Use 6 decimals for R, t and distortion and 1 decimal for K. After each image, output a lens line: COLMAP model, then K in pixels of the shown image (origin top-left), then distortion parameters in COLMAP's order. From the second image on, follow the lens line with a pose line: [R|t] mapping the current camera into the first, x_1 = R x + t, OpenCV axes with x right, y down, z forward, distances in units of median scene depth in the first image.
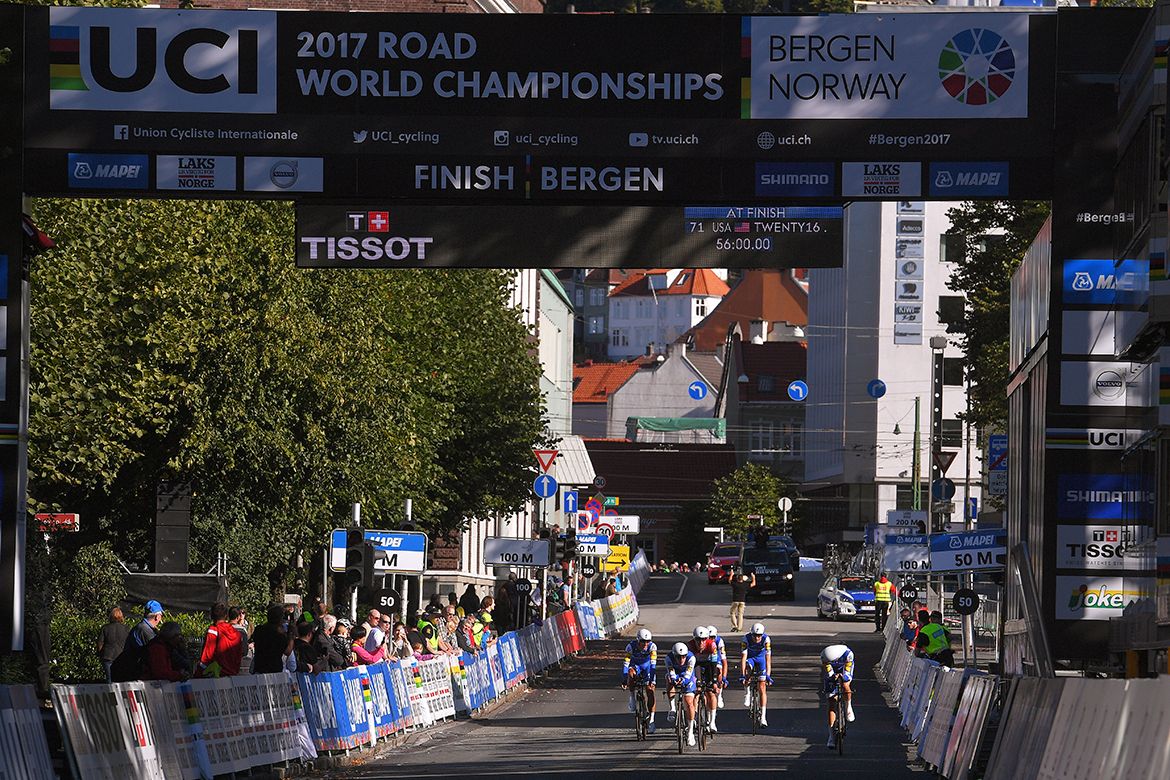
lens RADIAL K [[6855.3, 0, 662.4], [0, 6855.3, 505.9], [0, 0, 1]] dist [1.423834, -5.475056]
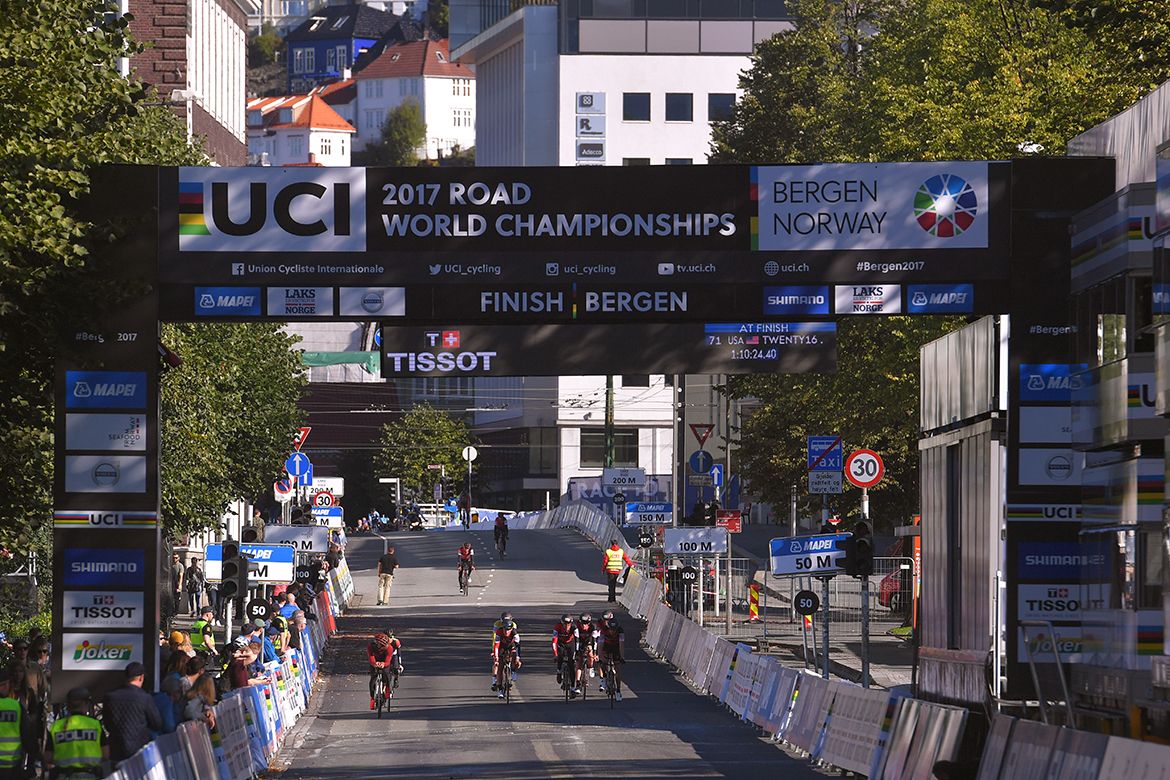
lens RADIAL K [[8312.7, 0, 581.6], [0, 8312.7, 469.0], [0, 0, 1]] dist [2.302736, -7.077060]
pose [[0.998445, -0.012785, 0.054261, -0.097736], [0.012241, 0.999872, 0.010349, -0.033354], [-0.054386, -0.009669, 0.998473, -0.456480]]
